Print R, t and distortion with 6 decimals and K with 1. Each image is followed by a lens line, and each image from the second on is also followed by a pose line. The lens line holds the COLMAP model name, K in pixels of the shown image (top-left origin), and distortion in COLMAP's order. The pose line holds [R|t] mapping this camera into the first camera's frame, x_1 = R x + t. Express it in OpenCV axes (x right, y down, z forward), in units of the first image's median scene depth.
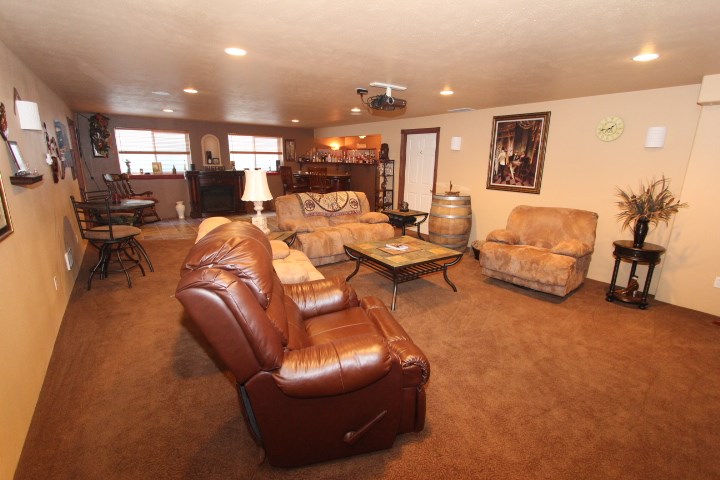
lens RADIAL K [[334.4, 0, 360.0], [0, 334.4, 240.0], [0, 0, 1]] dist [-0.017638, 0.000392]
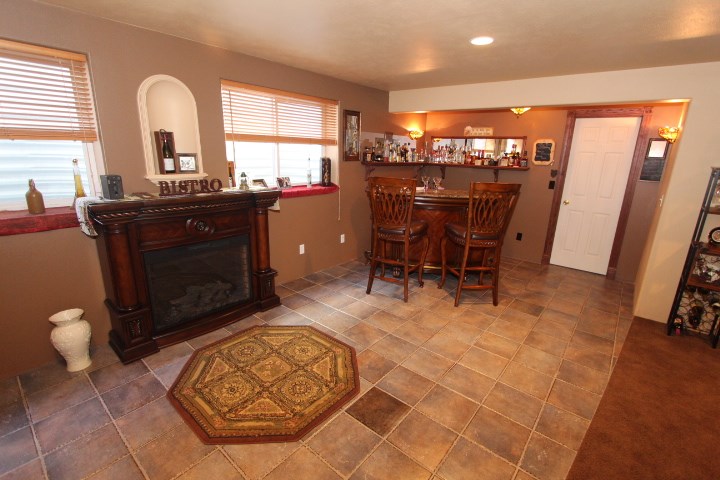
lens RADIAL K [[334.4, 0, 360.0], [0, 334.4, 240.0], [0, 0, 1]] dist [-0.017638, 0.000392]
pose [[0.966474, -0.055829, 0.250623, -0.424785], [0.049853, 0.998302, 0.030137, -0.195951], [-0.251880, -0.016633, 0.967616, 0.769804]]
